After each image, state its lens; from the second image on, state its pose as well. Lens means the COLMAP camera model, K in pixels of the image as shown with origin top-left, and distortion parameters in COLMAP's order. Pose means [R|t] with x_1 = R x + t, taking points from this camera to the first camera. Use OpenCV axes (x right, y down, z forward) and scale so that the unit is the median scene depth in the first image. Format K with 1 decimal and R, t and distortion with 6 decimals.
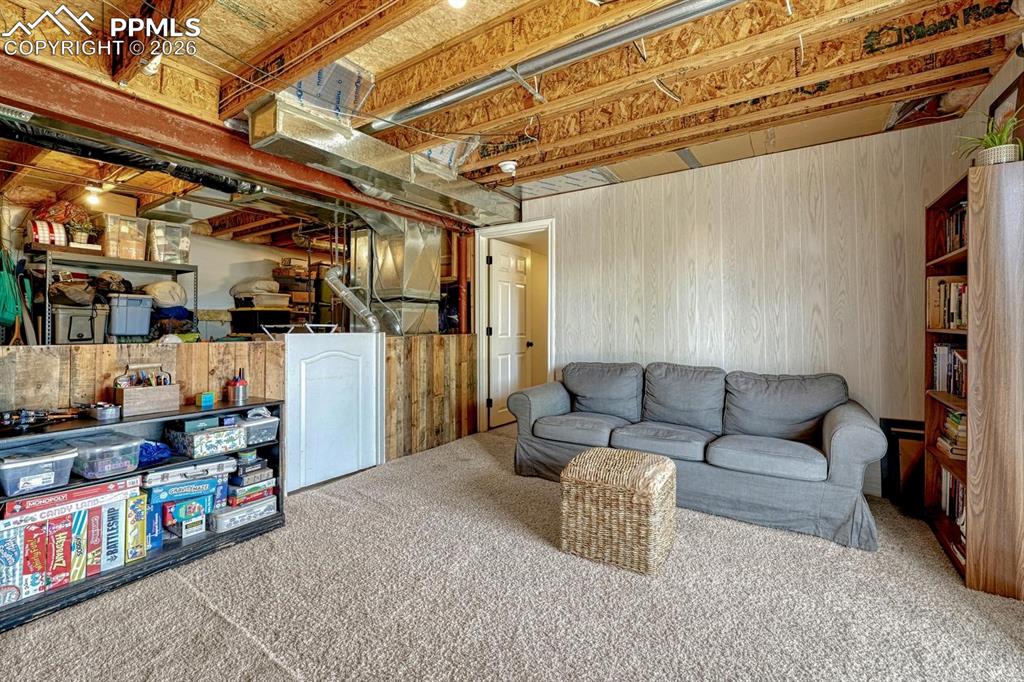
lens RADIAL K [[430.9, 0, 505.8], [0, 430.9, 327.1], [0, 0, 1]] dist [-0.001524, 0.000514]
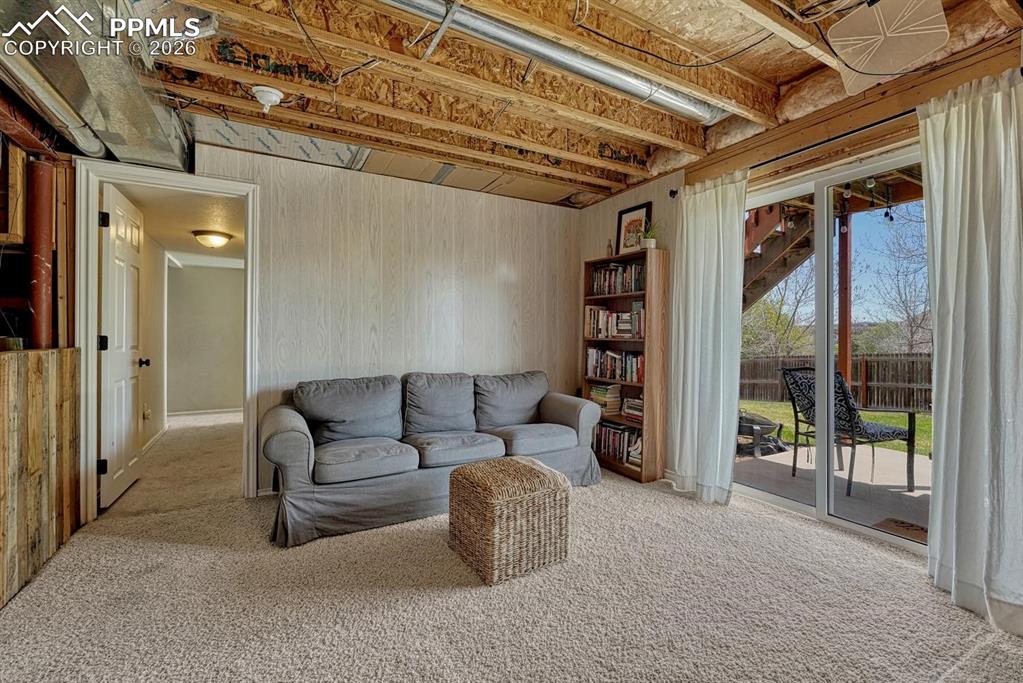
lens RADIAL K [[440.0, 0, 511.5], [0, 440.0, 341.5], [0, 0, 1]] dist [-0.006669, 0.000116]
pose [[0.465086, -0.008621, 0.885224, -0.420209], [-0.002886, 0.999932, 0.011255, -0.000339], [-0.885261, -0.007790, 0.465029, 0.342518]]
